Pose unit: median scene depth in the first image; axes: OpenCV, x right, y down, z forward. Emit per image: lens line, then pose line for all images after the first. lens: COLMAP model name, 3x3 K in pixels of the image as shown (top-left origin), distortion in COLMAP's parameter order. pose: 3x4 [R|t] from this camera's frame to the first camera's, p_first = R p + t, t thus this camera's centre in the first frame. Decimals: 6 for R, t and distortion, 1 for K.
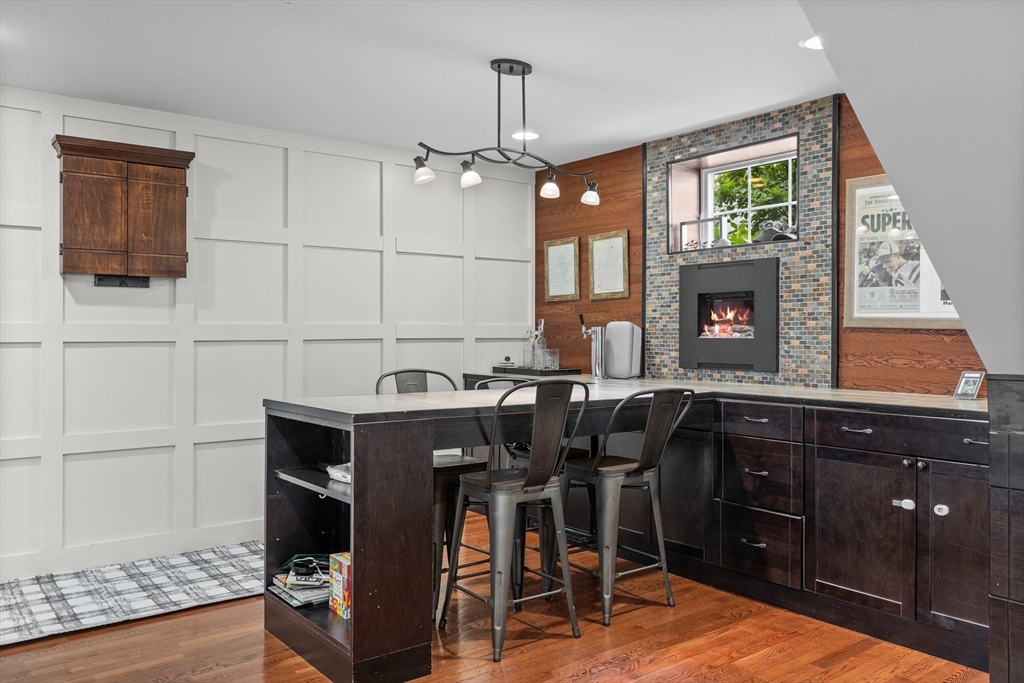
lens RADIAL K [[793.3, 0, 515.3], [0, 793.3, 338.1], [0, 0, 1]] dist [-0.011741, -0.005797]
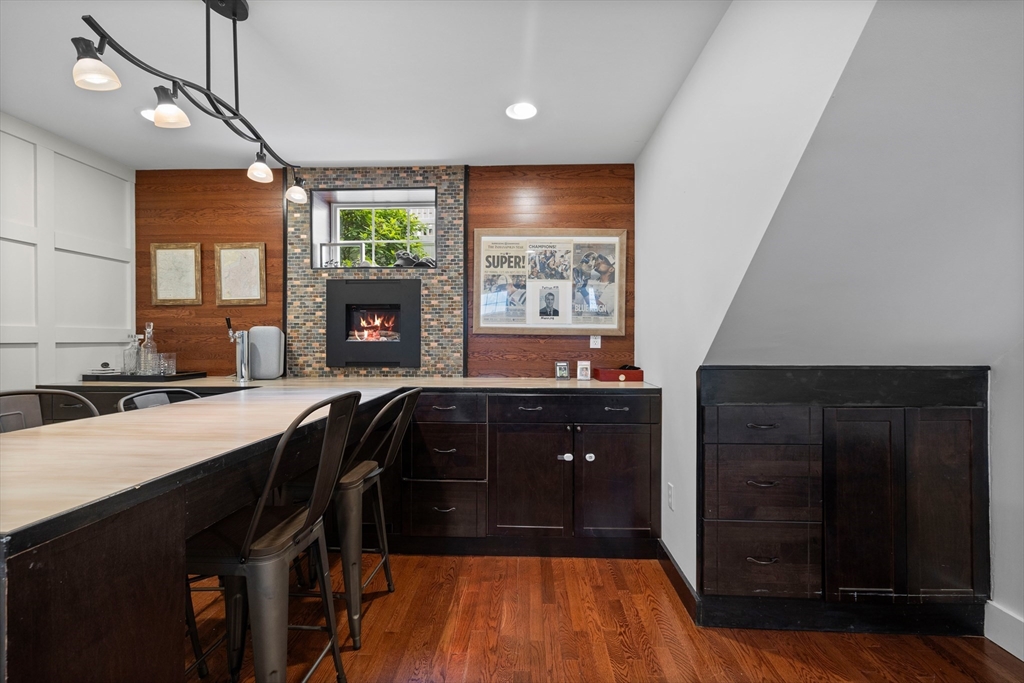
lens RADIAL K [[440.7, 0, 508.7], [0, 440.7, 342.2], [0, 0, 1]] dist [-0.000173, -0.000192]
pose [[0.639552, -0.005854, 0.768725, -0.137699], [0.003582, 0.999983, 0.004636, -0.001215], [-0.768739, -0.000211, 0.639562, 0.431040]]
